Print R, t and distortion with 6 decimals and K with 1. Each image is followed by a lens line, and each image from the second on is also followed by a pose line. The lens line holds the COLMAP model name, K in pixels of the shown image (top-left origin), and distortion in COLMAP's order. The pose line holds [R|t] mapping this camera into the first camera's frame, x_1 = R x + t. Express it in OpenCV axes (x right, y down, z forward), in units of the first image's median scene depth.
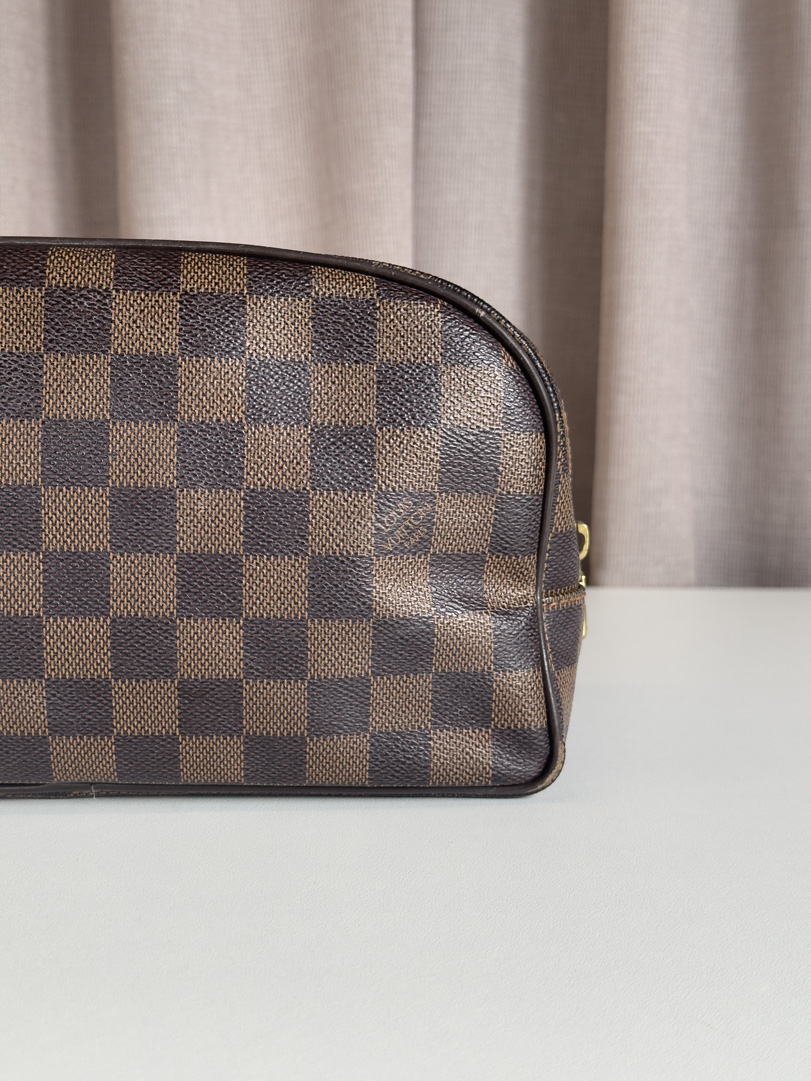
lens RADIAL K [[1520.4, 0, 407.2], [0, 1520.4, 549.8], [0, 0, 1]] dist [0.042263, 0.000000]
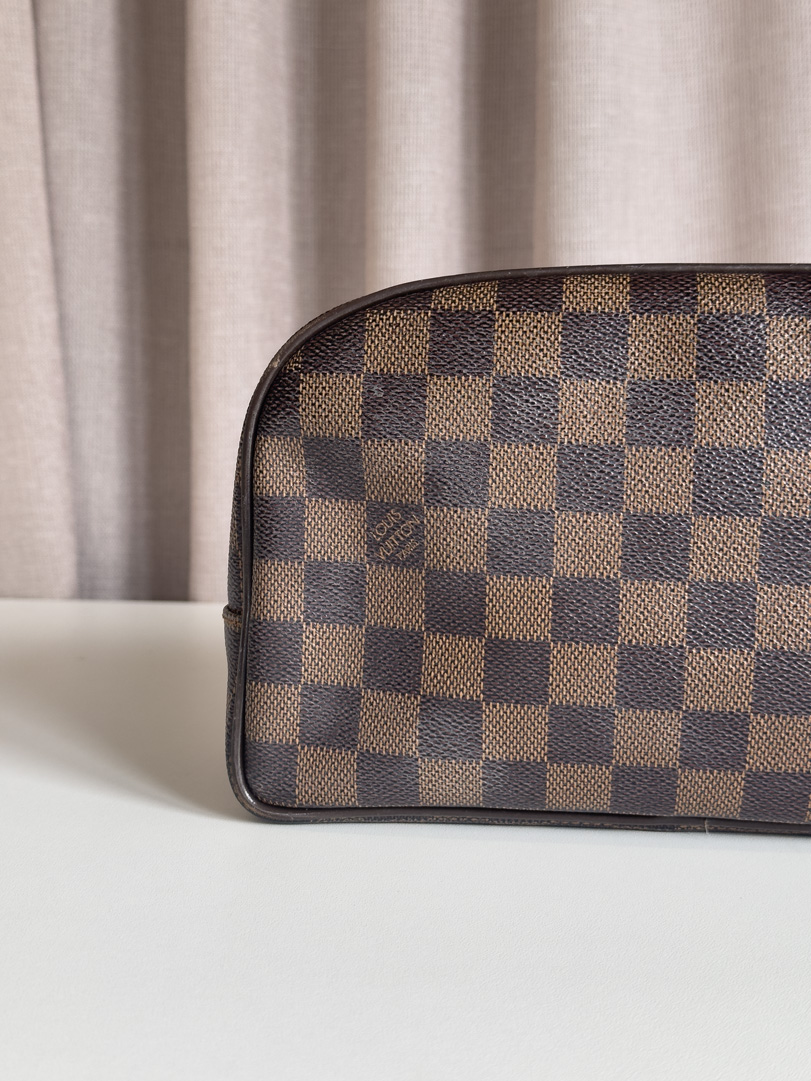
lens RADIAL K [[1520.4, 0, 403.3], [0, 1520.4, 551.4], [0, 0, 1]] dist [0.042263, 0.000000]
pose [[0.988232, 0.019133, -0.151761, -0.258682], [-0.021162, 0.999707, -0.011767, -0.002589], [0.151491, 0.014840, 0.988347, -0.001131]]
